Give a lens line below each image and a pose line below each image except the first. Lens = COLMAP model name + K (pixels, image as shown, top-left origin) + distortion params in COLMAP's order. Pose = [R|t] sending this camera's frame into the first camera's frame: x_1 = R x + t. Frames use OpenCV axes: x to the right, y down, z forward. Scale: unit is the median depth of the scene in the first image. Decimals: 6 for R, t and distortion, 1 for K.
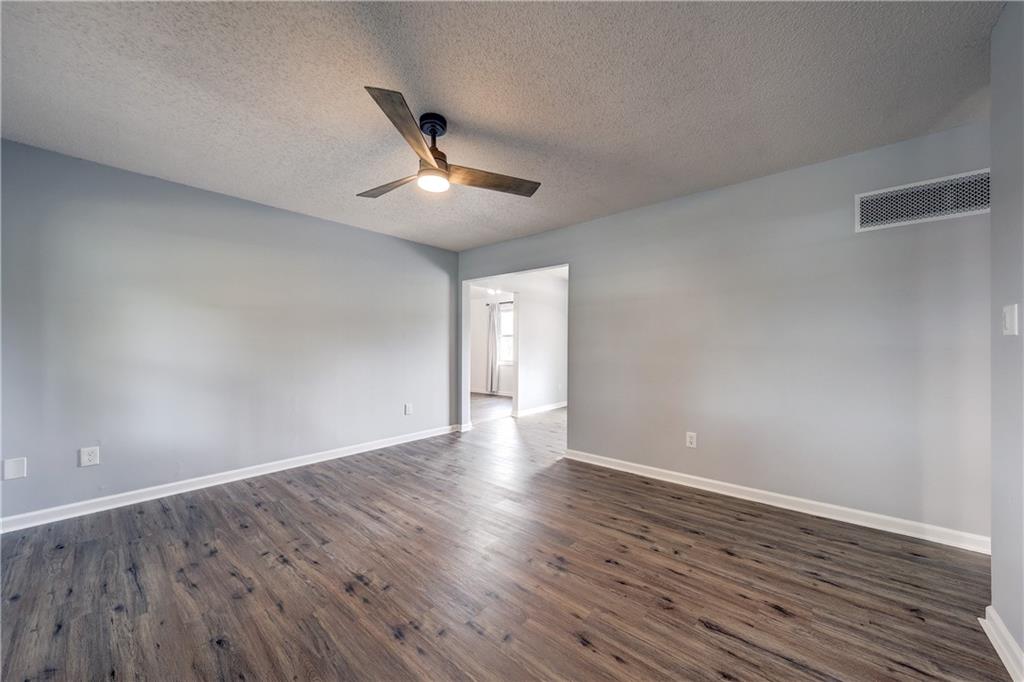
lens RADIAL K [[362.4, 0, 512.0], [0, 362.4, 341.0], [0, 0, 1]] dist [0.000752, 0.000067]
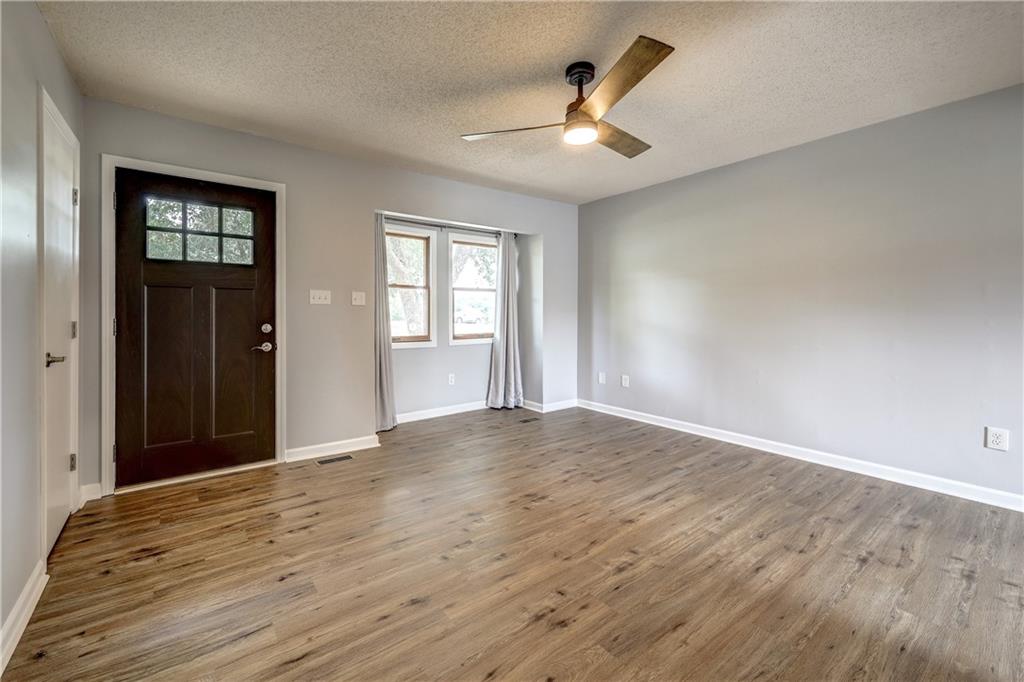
lens RADIAL K [[427.0, 0, 501.9], [0, 427.0, 320.1], [0, 0, 1]] dist [0.001066, -0.000356]
pose [[-0.204474, 0.017395, -0.978717, 0.936642], [0.013128, 0.999801, 0.015027, 0.020640], [0.978784, -0.009776, -0.204662, 1.067151]]
